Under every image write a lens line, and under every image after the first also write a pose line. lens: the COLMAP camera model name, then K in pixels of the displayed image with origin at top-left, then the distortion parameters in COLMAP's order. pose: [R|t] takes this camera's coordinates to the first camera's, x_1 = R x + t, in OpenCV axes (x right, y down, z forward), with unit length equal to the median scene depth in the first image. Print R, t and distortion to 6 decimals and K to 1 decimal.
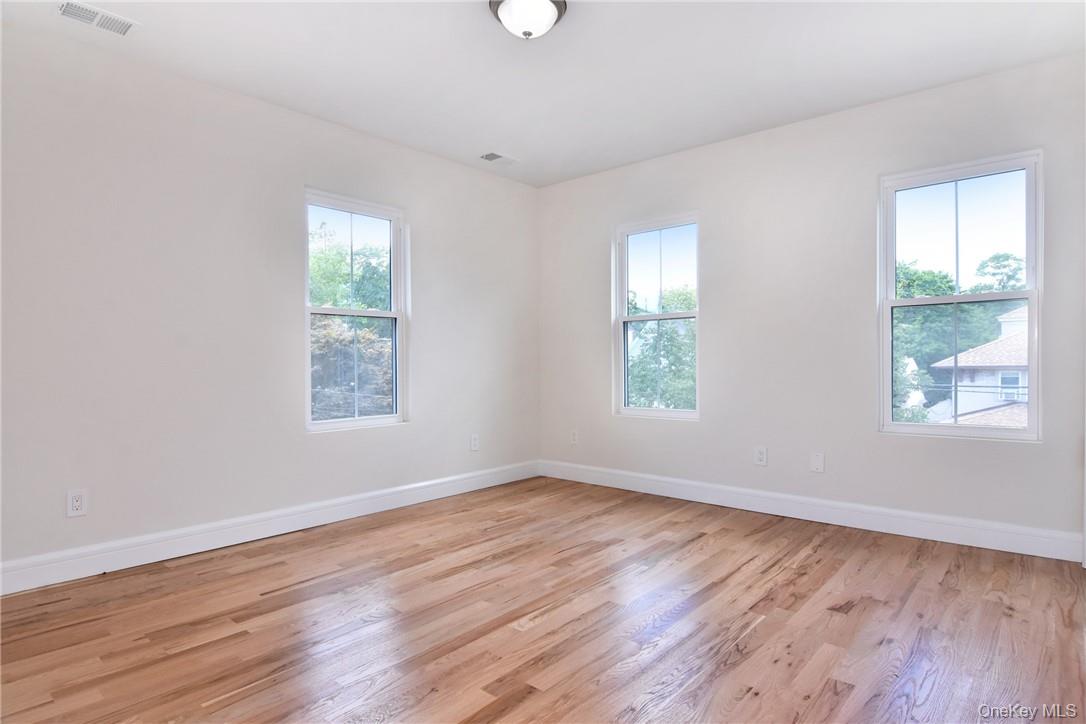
lens RADIAL K [[586.4, 0, 561.6], [0, 586.4, 360.3], [0, 0, 1]] dist [0.001330, -0.012224]
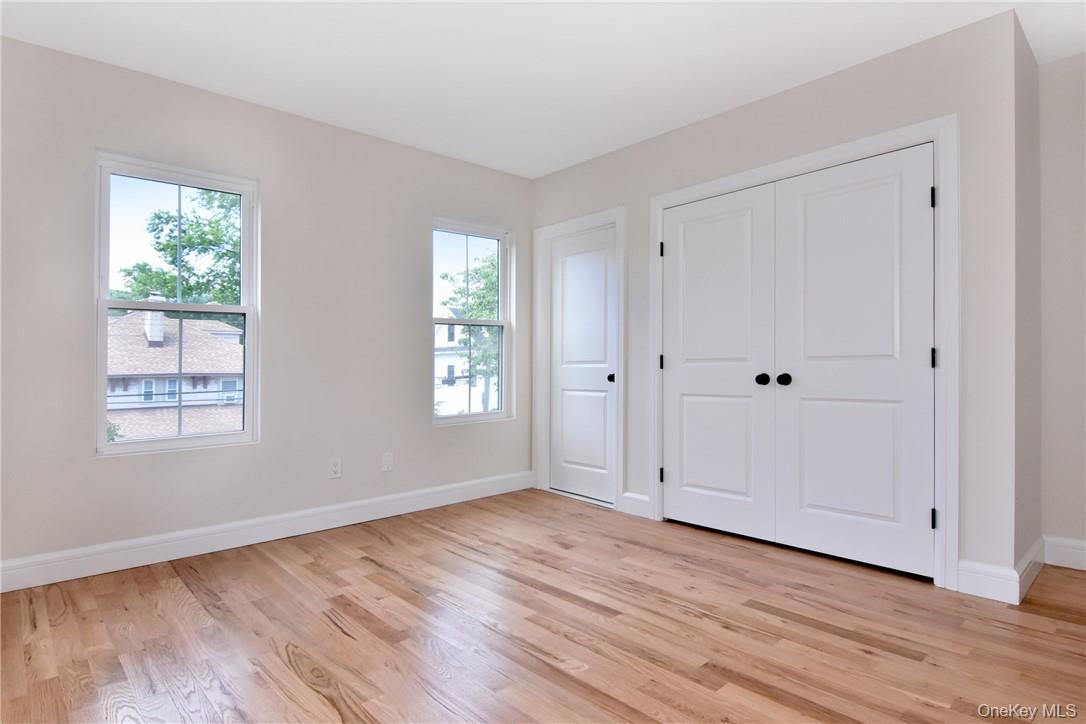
lens RADIAL K [[573.9, 0, 557.4], [0, 573.9, 370.5], [0, 0, 1]] dist [0.033578, -0.027512]
pose [[0.120500, -0.006290, 0.992693, -0.631007], [0.003197, 0.999977, 0.005948, 0.004350], [-0.992708, 0.002456, 0.120517, 0.632351]]
